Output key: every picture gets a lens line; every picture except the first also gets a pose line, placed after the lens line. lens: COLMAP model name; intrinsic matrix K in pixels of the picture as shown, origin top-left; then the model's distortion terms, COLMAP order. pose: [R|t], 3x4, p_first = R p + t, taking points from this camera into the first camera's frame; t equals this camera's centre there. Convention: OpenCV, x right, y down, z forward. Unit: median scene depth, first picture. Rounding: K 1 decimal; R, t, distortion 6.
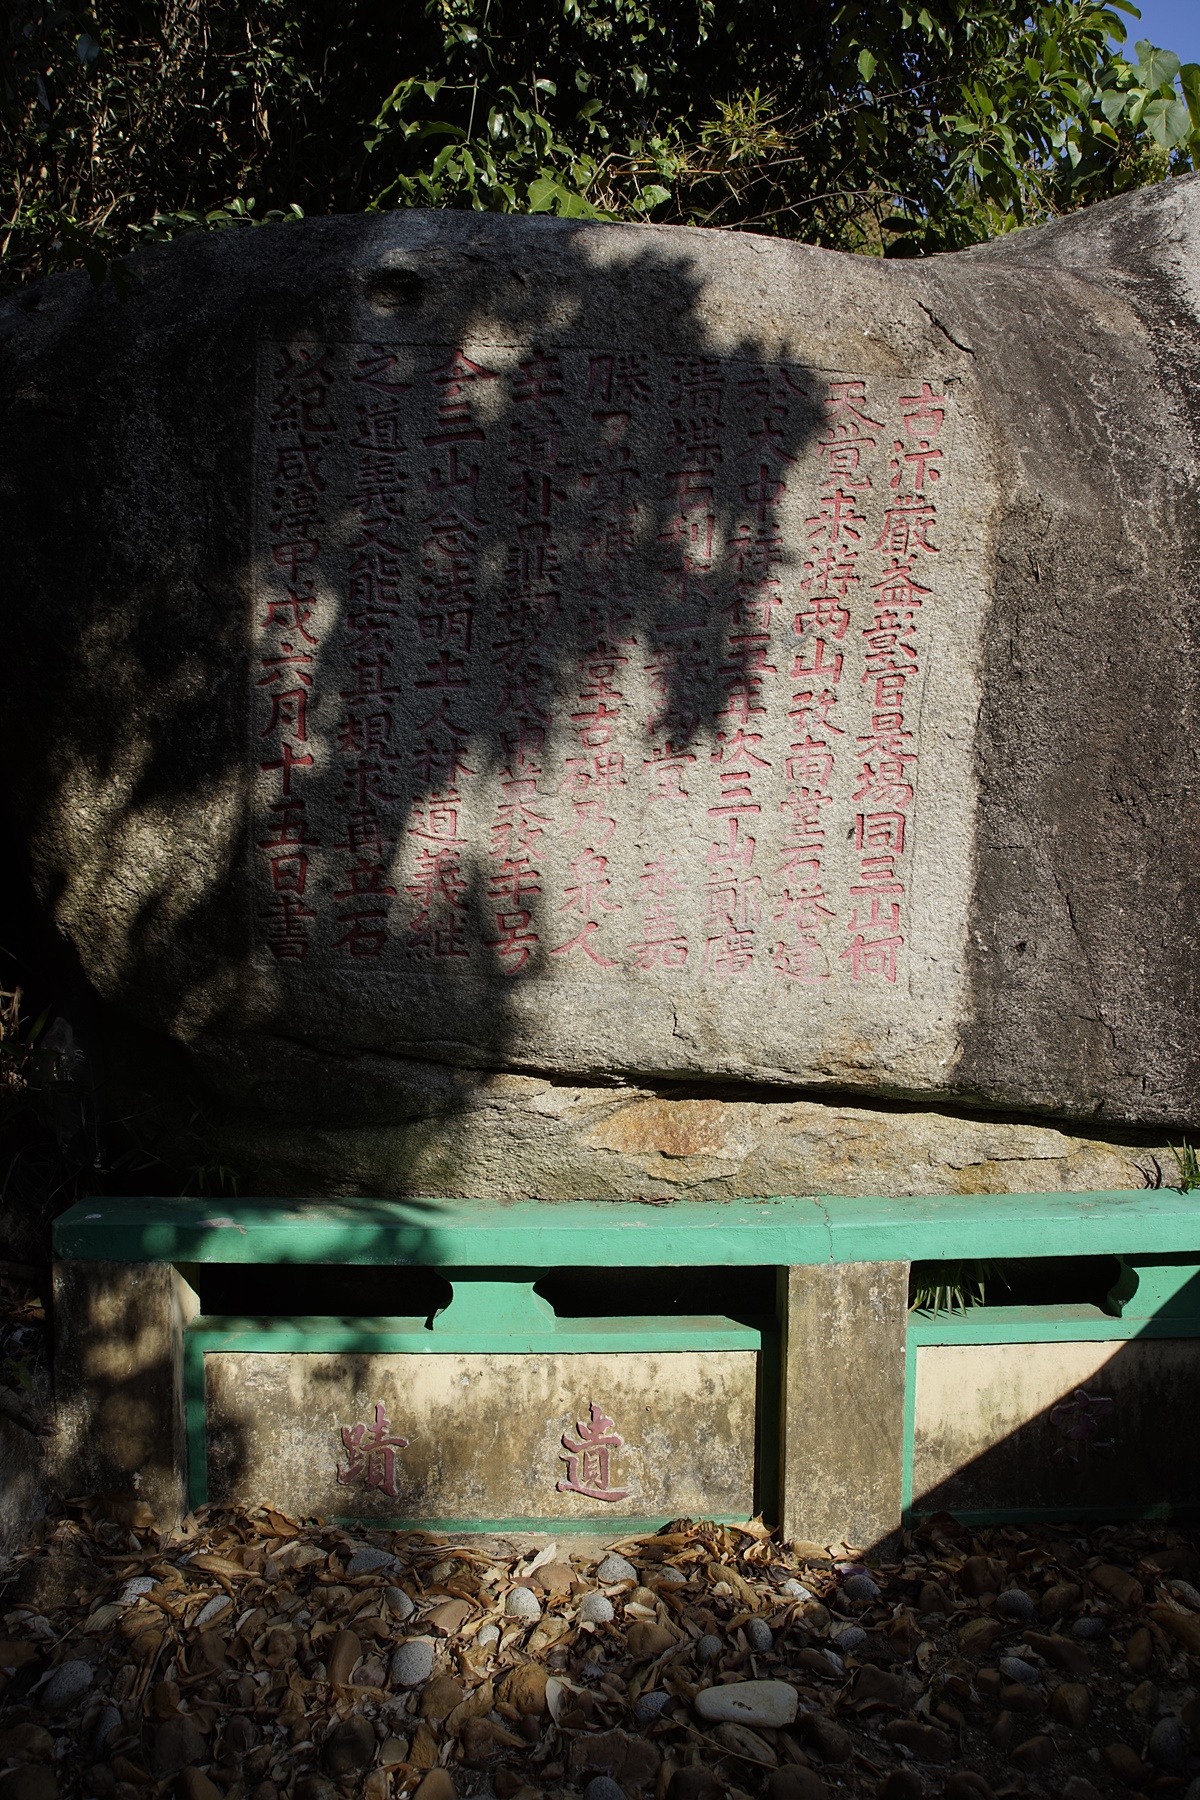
lens RADIAL K [[1450.5, 0, 594.9], [0, 1450.5, 904.6], [0, 0, 1]] dist [-0.124975, 0.093852]
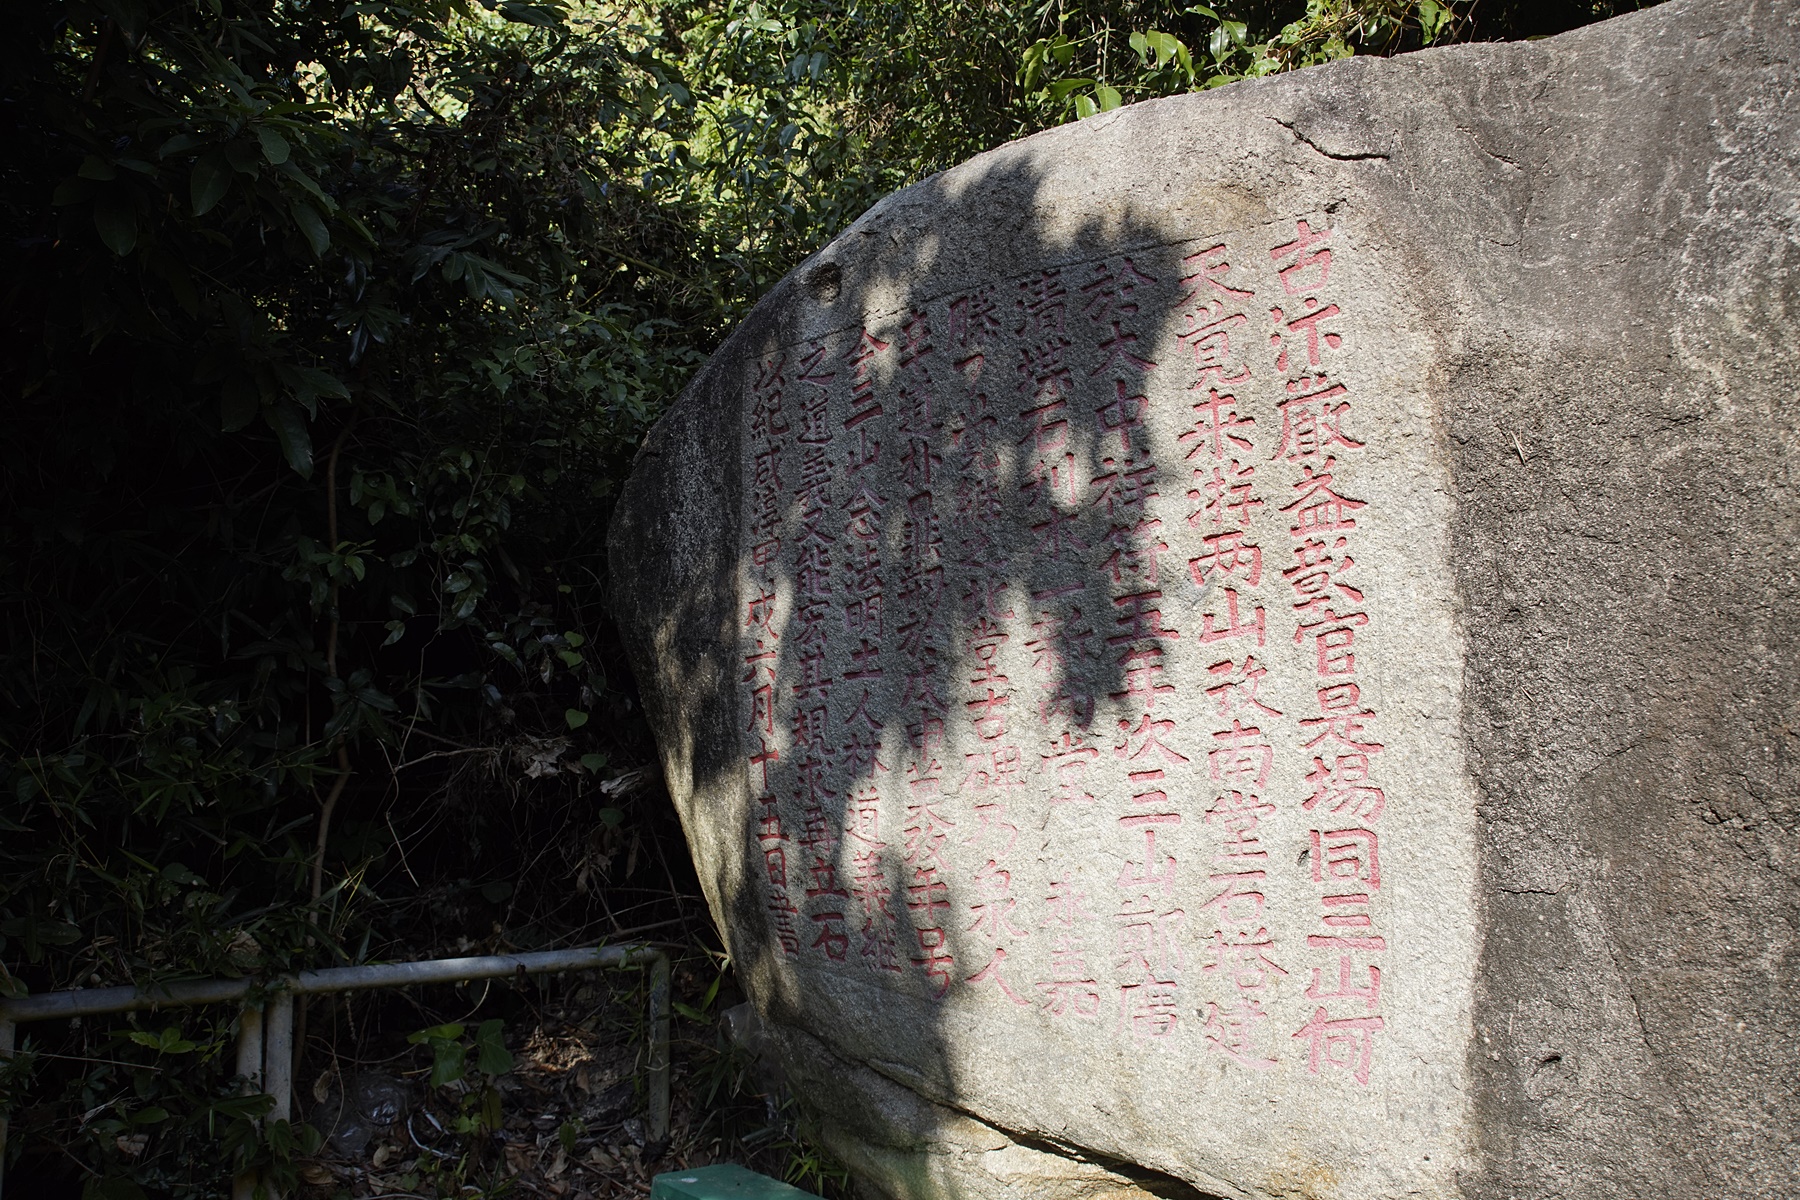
lens RADIAL K [[1450.5, 0, 891.1], [0, 1450.5, 591.8], [0, 0, 1]] dist [-0.124975, 0.093852]
pose [[0.625108, -0.085646, -0.775825, 0.638218], [-0.066276, 0.984548, -0.162088, -0.053569], [0.777719, 0.152742, 0.609772, 0.429245]]
